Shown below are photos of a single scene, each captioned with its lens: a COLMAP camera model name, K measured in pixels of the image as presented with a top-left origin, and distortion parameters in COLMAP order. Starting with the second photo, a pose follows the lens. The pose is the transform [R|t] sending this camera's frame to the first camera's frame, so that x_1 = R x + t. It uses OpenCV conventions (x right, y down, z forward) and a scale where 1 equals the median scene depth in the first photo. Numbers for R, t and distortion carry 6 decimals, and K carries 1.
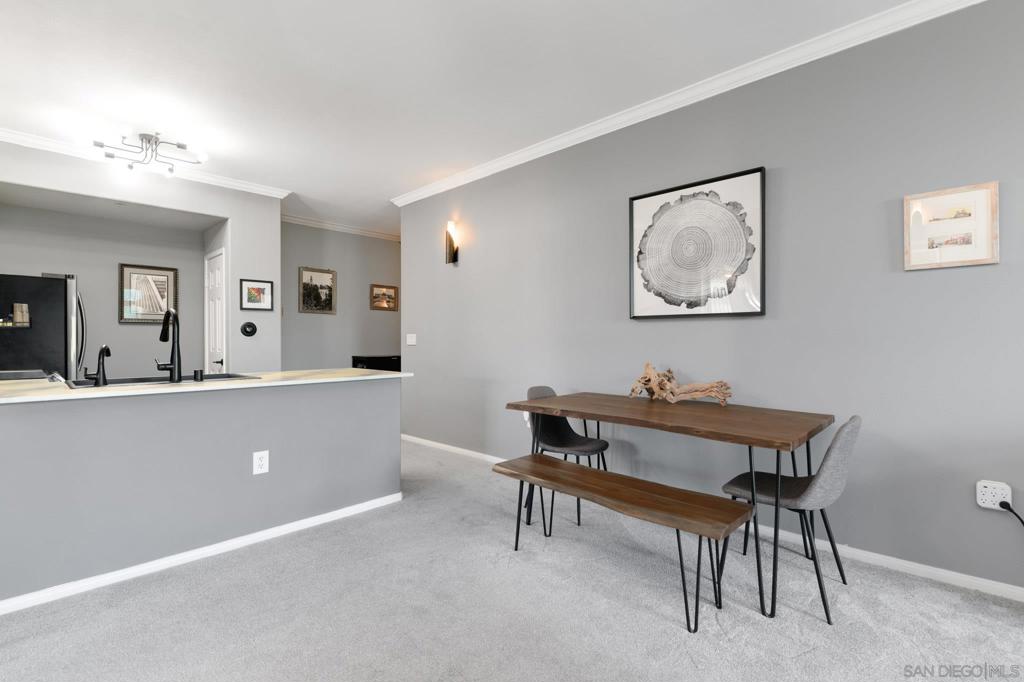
lens RADIAL K [[460.8, 0, 508.7], [0, 460.8, 344.9], [0, 0, 1]] dist [0.010300, -0.000833]
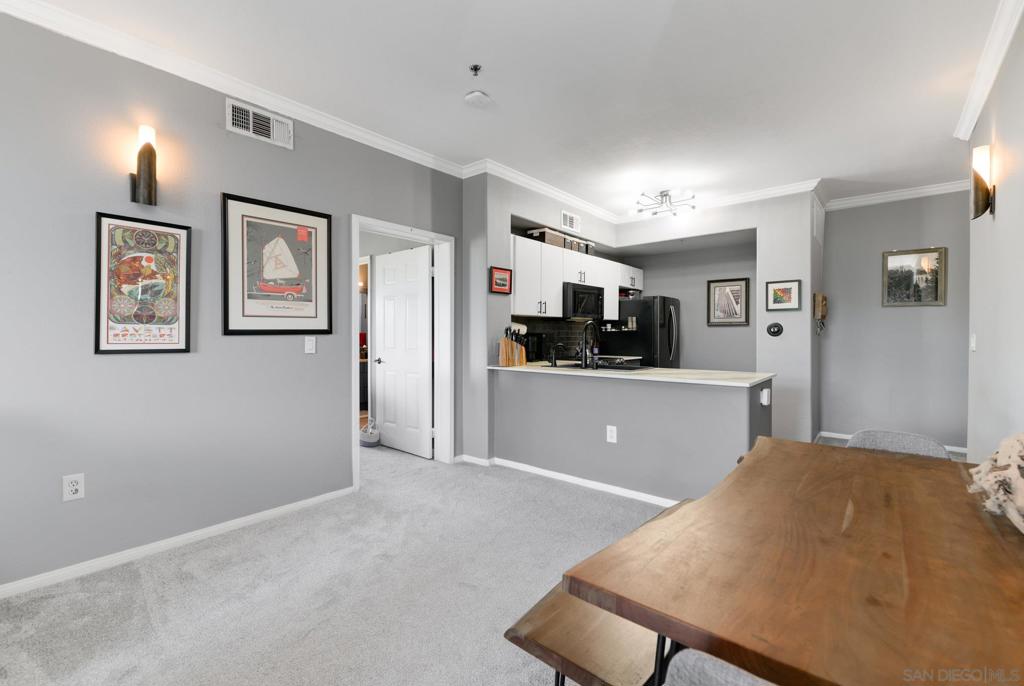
lens RADIAL K [[460.2, 0, 508.4], [0, 460.2, 340.3], [0, 0, 1]] dist [0.005164, -0.002291]
pose [[0.101252, 0.012123, -0.994787, 0.393930], [-0.010125, 0.999887, 0.011154, -0.014478], [0.994809, 0.008943, 0.101363, 0.297347]]
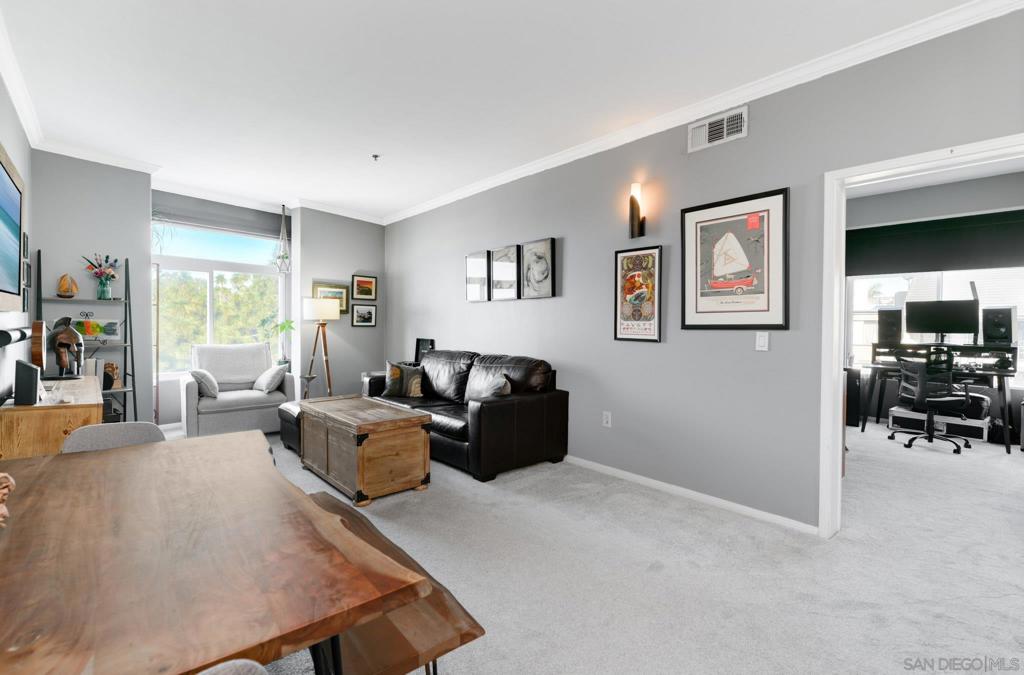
lens RADIAL K [[460.8, 0, 511.0], [0, 460.8, 334.2], [0, 0, 1]] dist [0.010300, -0.000833]
pose [[-0.997982, -0.007890, 0.063002, 0.007455], [-0.005813, 0.999435, 0.033094, -0.024627], [-0.063227, 0.032661, -0.997465, 0.686642]]
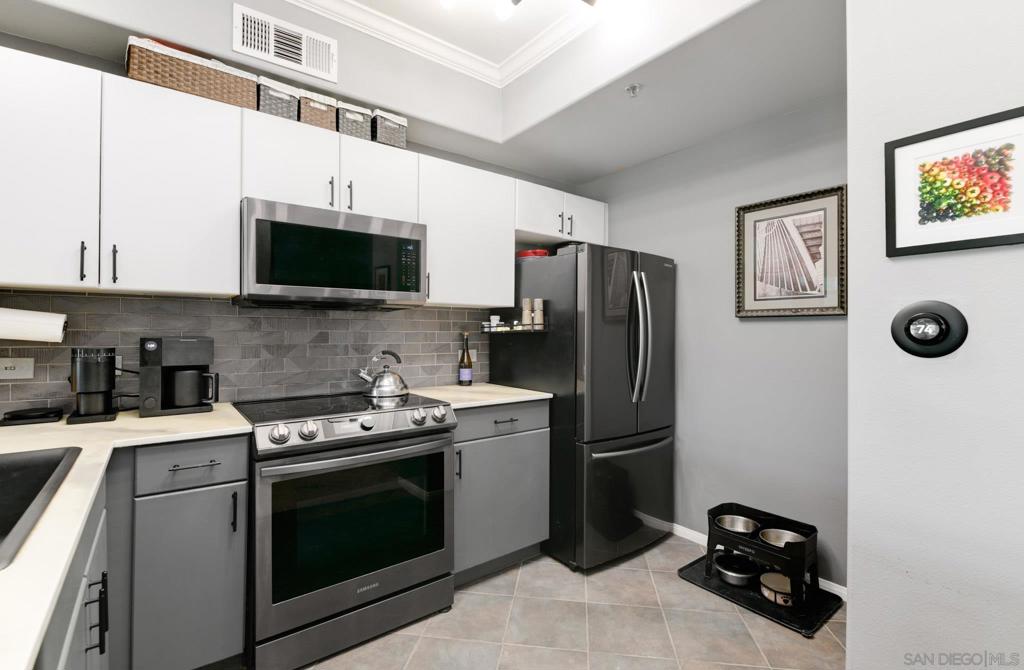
lens RADIAL K [[448.6, 0, 512.7], [0, 448.6, 333.8], [0, 0, 1]] dist [-0.000232, -0.000618]
pose [[-0.141236, 0.003701, -0.989969, -0.280866], [-0.013006, 0.999900, 0.005593, -0.028951], [0.989890, 0.013666, -0.141174, 0.793338]]
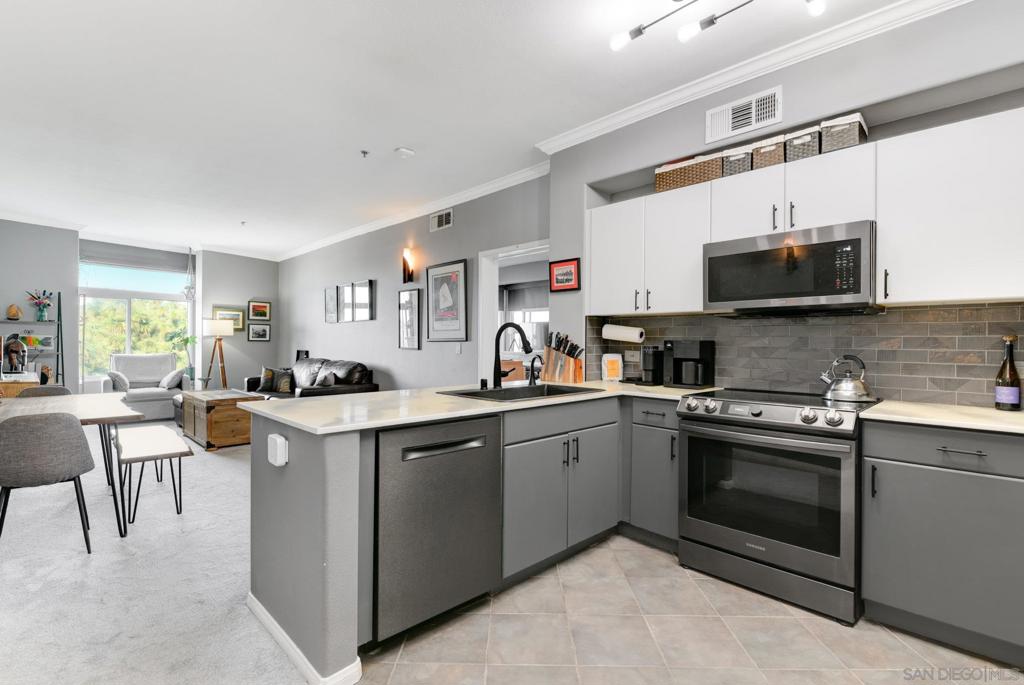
lens RADIAL K [[460.2, 0, 511.0], [0, 460.2, 346.2], [0, 0, 1]] dist [0.005164, -0.002291]
pose [[-0.999949, -0.006161, -0.008031, -0.375709], [-0.006334, 0.999744, 0.021704, -0.024572], [0.007896, 0.021754, -0.999732, 1.065083]]
